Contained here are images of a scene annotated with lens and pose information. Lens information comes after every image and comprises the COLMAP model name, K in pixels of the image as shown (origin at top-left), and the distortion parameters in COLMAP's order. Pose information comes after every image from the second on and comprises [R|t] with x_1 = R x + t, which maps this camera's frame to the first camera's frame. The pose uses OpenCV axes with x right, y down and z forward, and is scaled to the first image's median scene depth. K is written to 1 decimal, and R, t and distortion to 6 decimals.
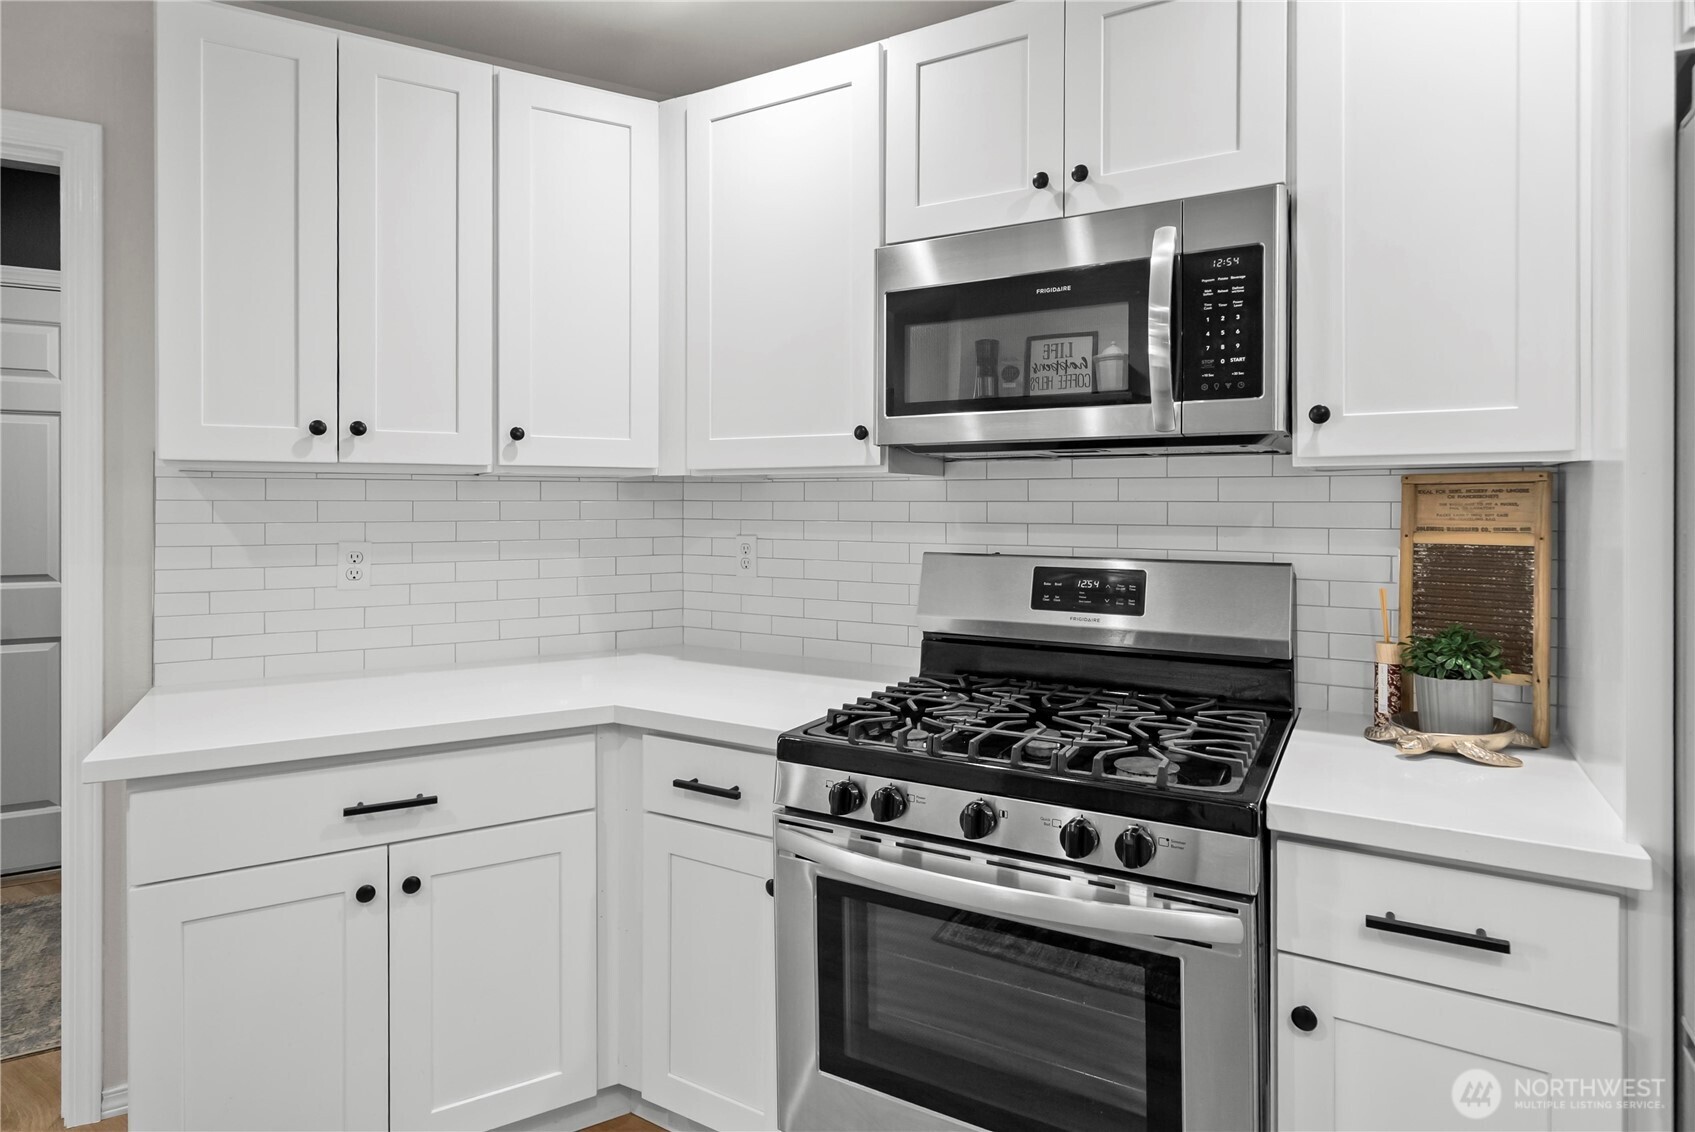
lens RADIAL K [[911.2, 0, 838.5], [0, 911.2, 503.7], [0, 0, 1]] dist [0.002980, 0.000402]
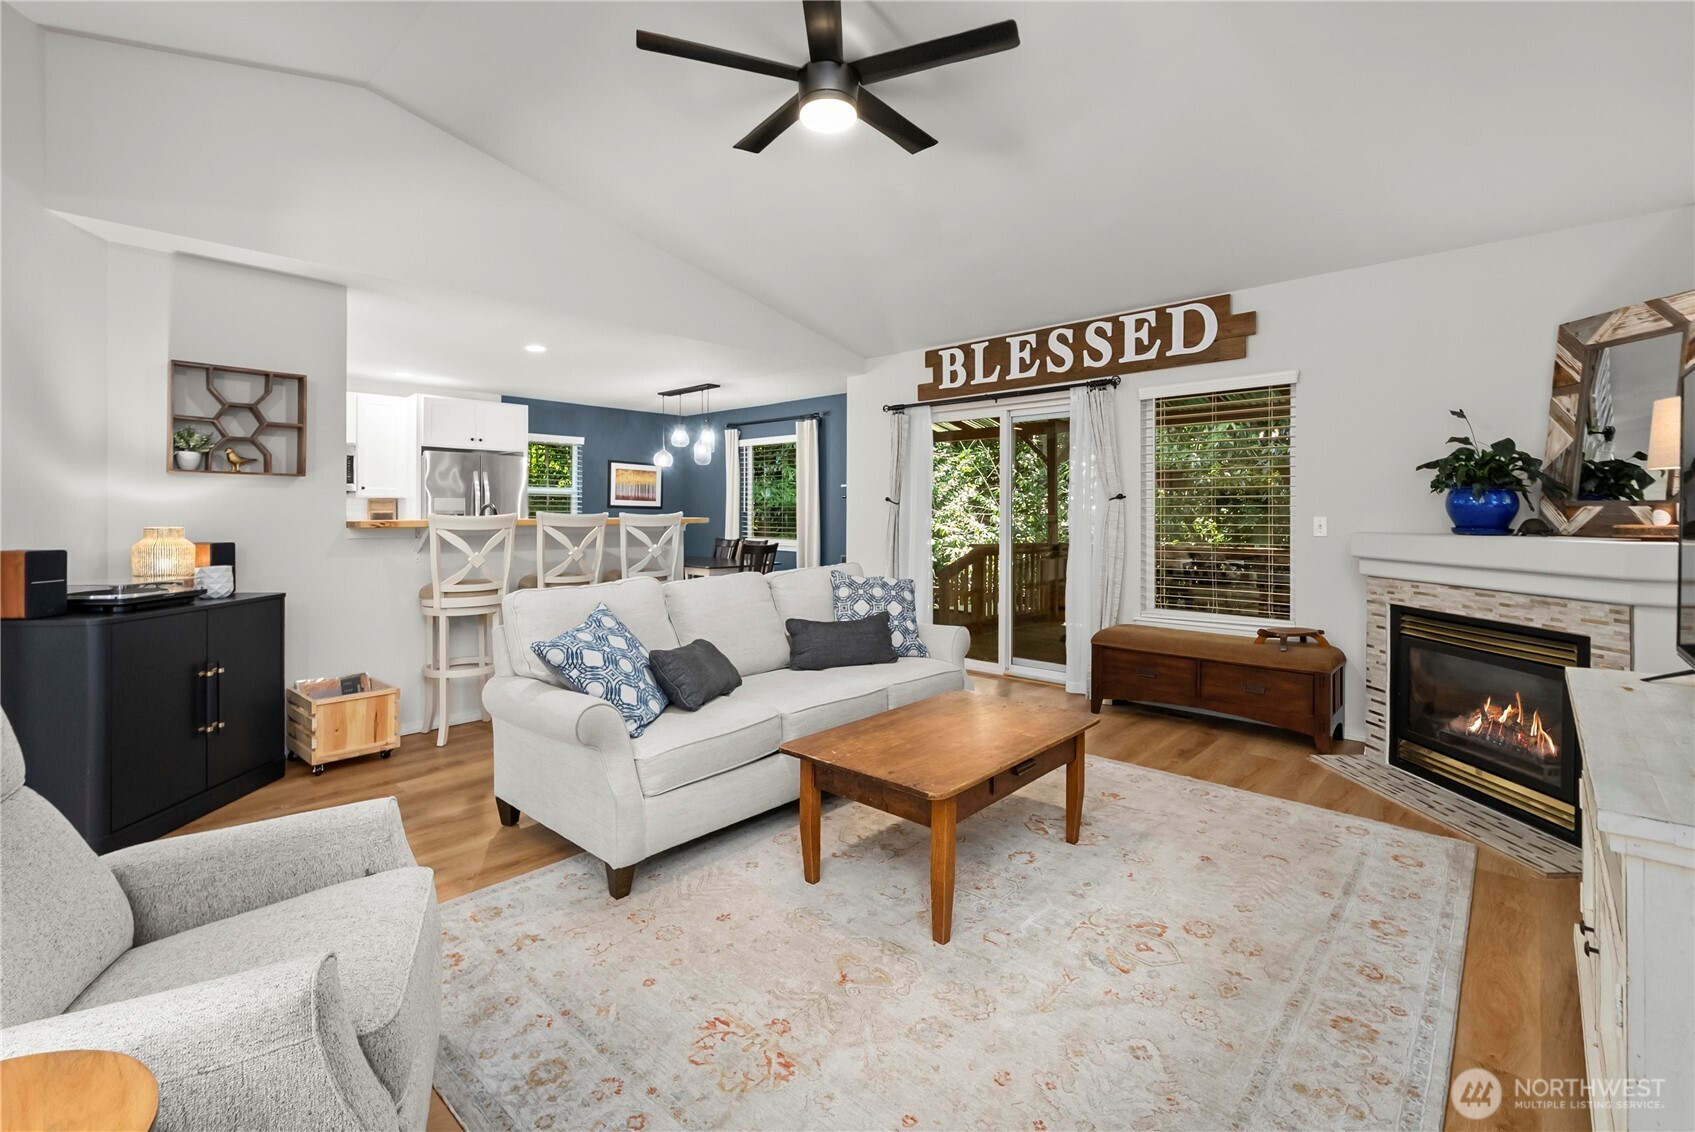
lens RADIAL K [[743.2, 0, 847.1], [0, 743.2, 517.3], [0, 0, 1]] dist [-0.000551, -0.000165]
pose [[0.206361, -0.005533, 0.978460, -2.864695], [-0.000976, 0.999982, 0.005860, 0.043538], [-0.978475, -0.002164, 0.206352, -2.443942]]
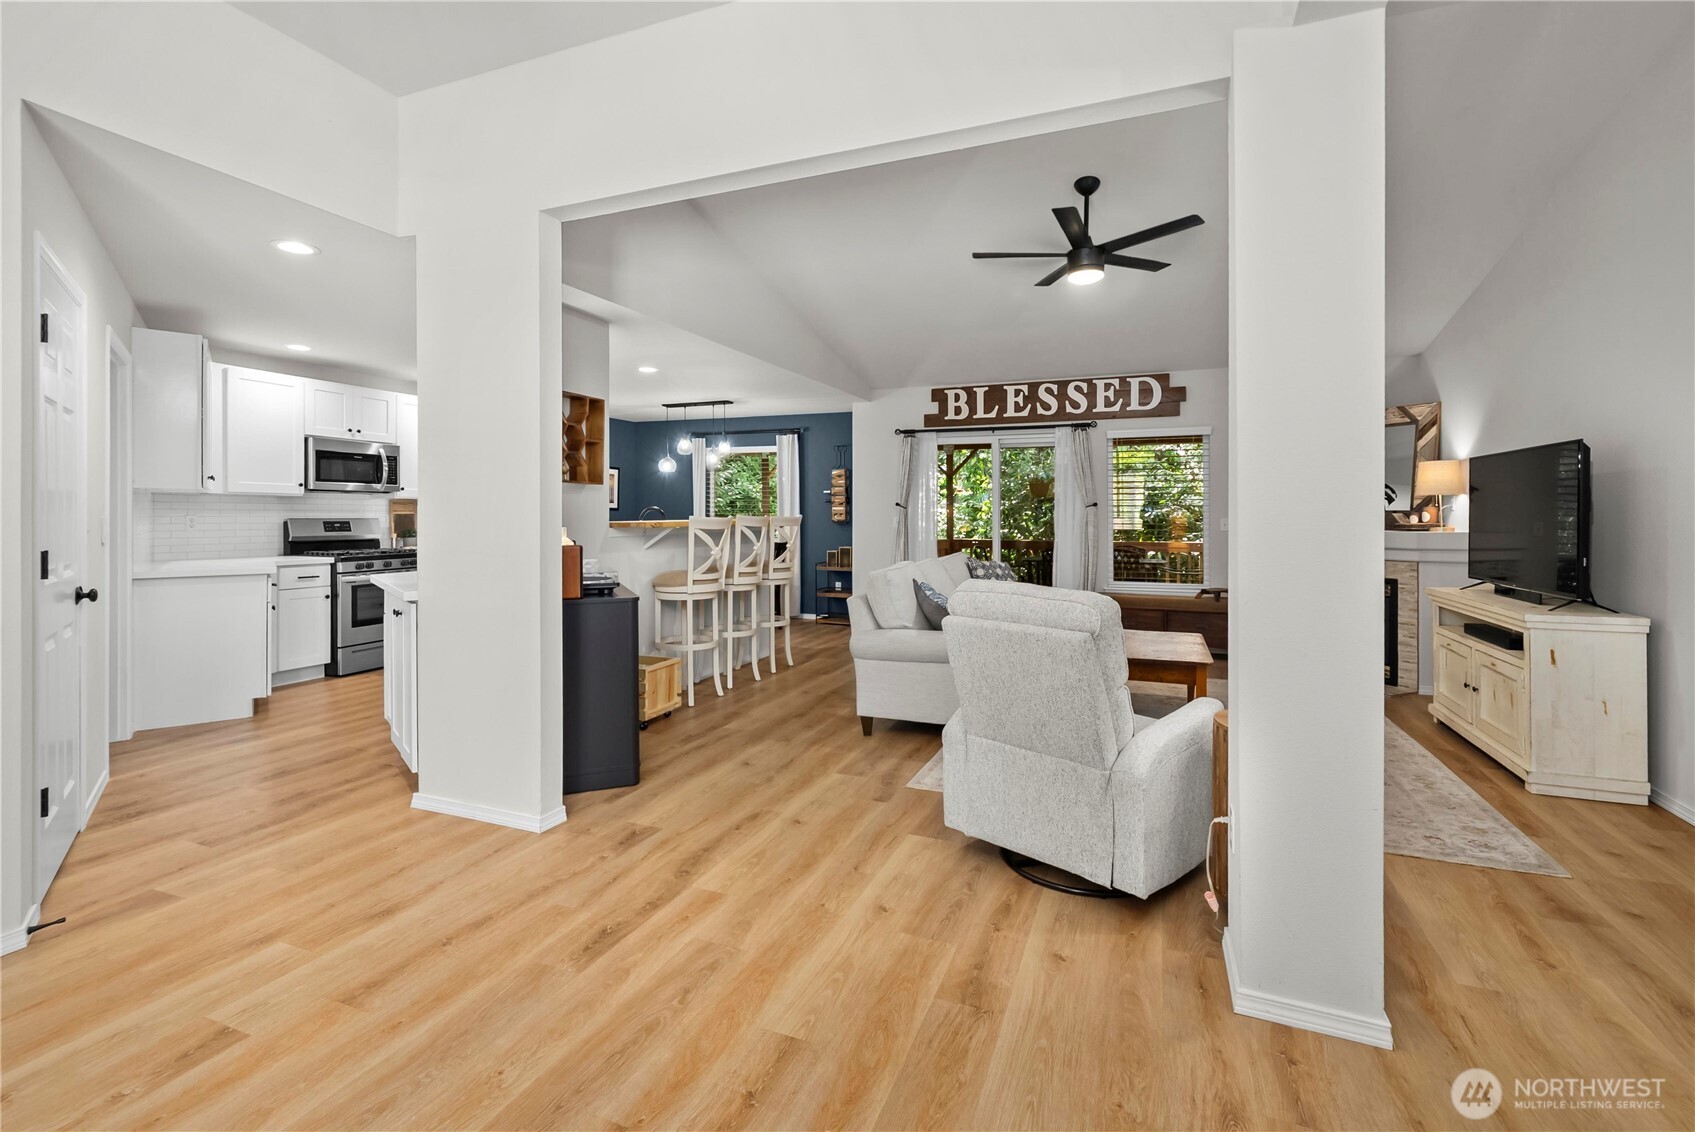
lens RADIAL K [[759.7, 0, 849.0], [0, 759.7, 511.9], [0, 0, 1]] dist [0.000568, 0.000097]
pose [[-0.154194, 0.002065, 0.988038, -3.853605], [-0.003430, 0.999991, -0.002626, 0.036478], [-0.988035, -0.003794, -0.154185, -0.817078]]
